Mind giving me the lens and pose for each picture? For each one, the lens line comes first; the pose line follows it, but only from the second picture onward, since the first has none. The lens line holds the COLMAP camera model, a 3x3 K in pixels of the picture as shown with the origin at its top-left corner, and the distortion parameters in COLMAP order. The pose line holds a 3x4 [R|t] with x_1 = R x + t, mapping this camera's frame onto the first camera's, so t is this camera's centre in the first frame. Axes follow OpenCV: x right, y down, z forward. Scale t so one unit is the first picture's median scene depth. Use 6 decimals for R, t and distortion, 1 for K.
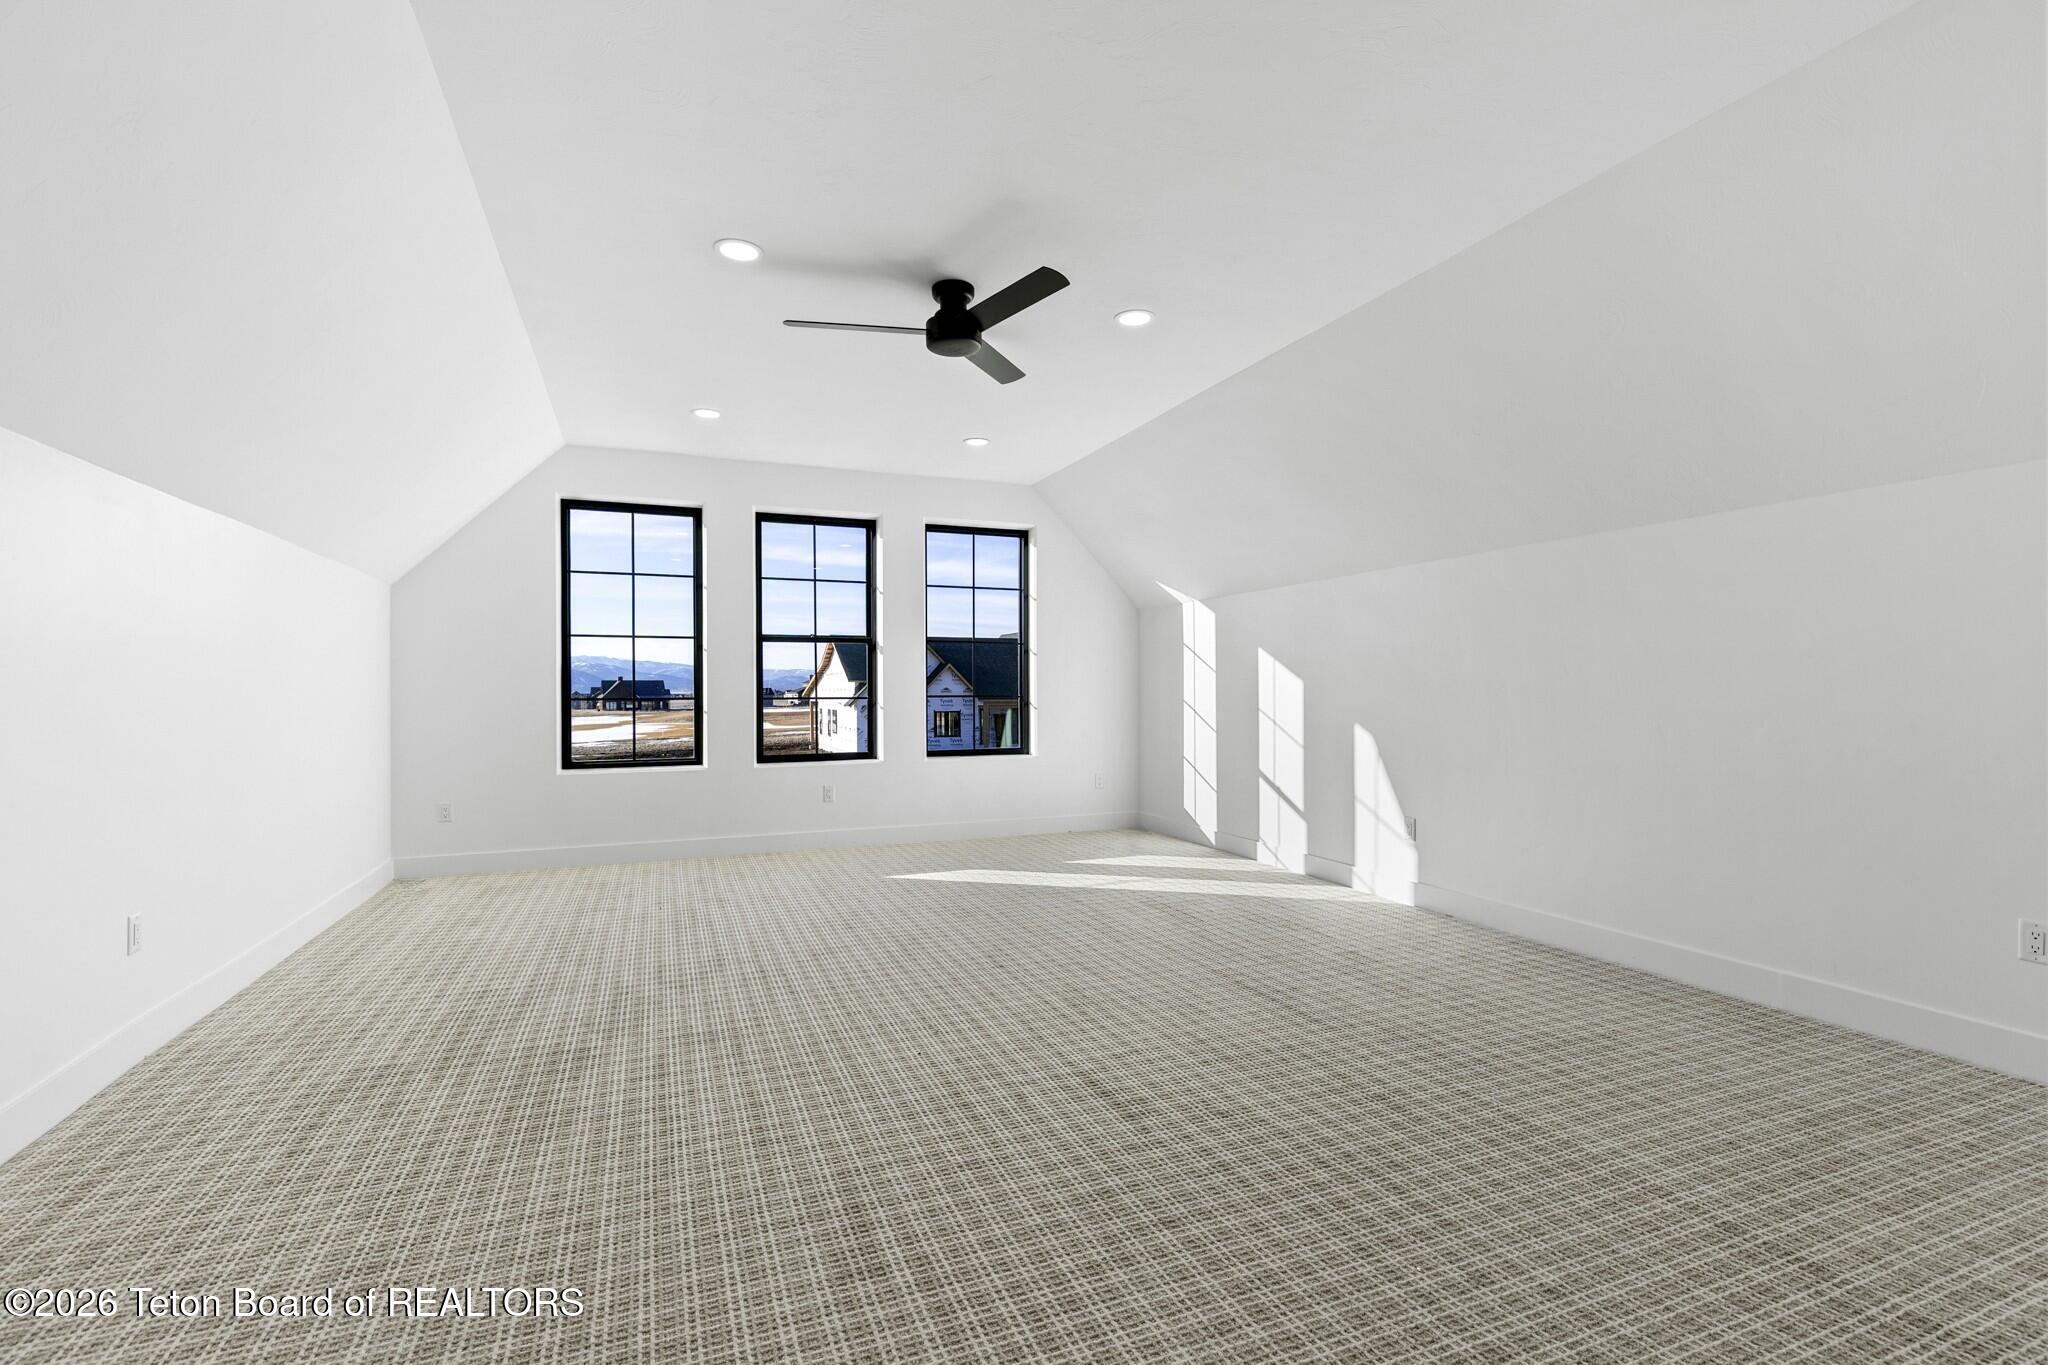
lens RADIAL K [[930.5, 0, 1029.9], [0, 930.5, 689.3], [0, 0, 1]] dist [0.012652, -0.003896]
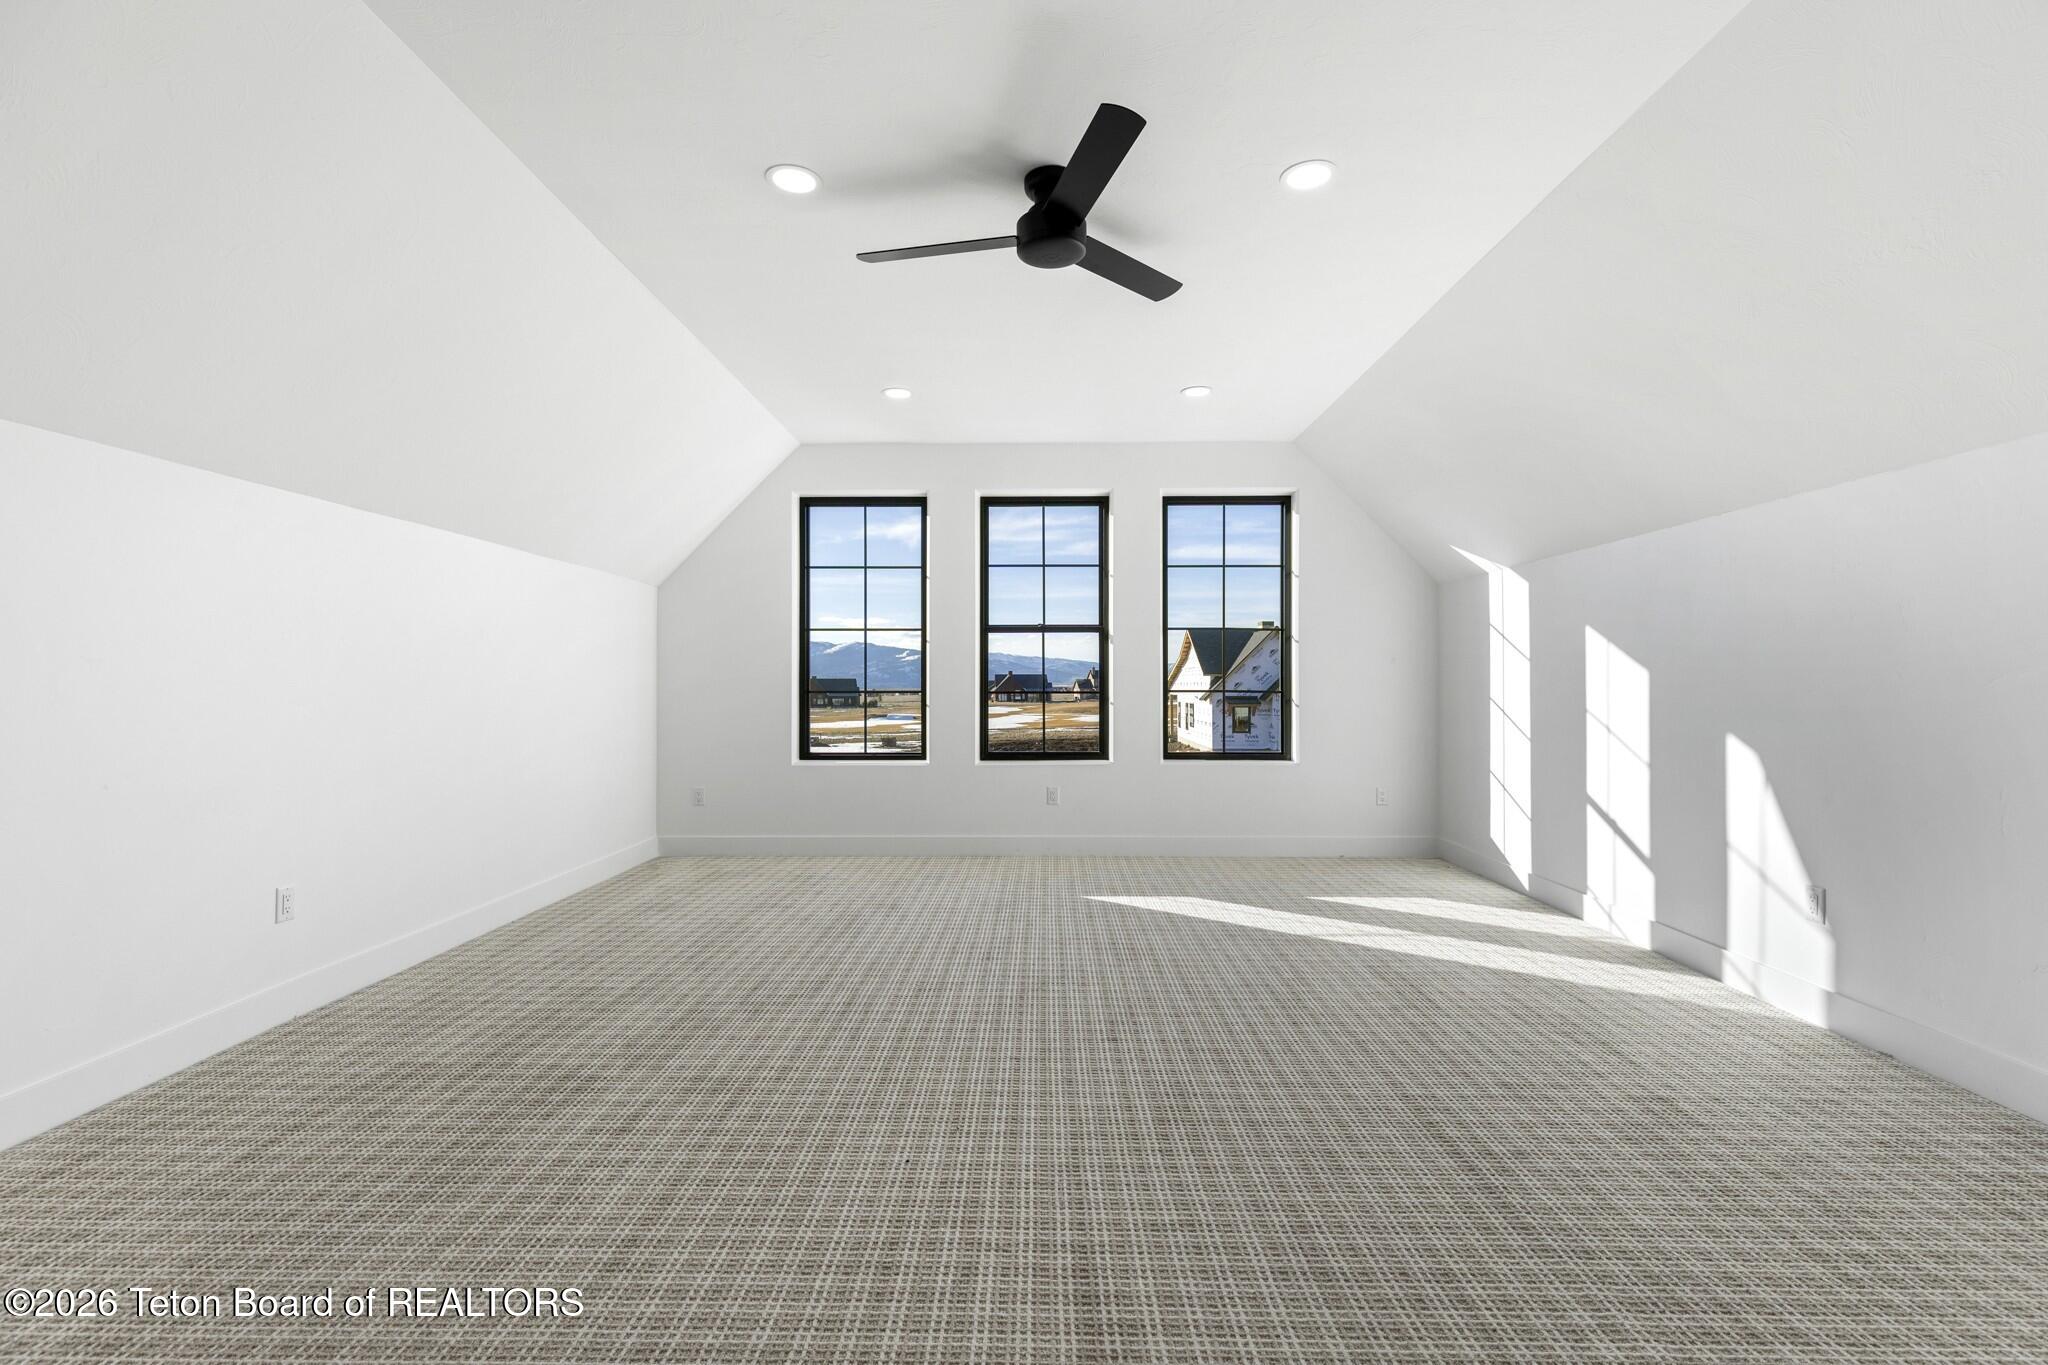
lens RADIAL K [[916.4, 0, 1034.5], [0, 916.4, 679.2], [0, 0, 1]] dist [0.006471, -0.001249]
pose [[0.919556, 0.000795, -0.392958, 0.186319], [-0.002490, 0.999990, -0.003806, -0.000211], [0.392951, 0.004478, 0.919549, 0.240326]]
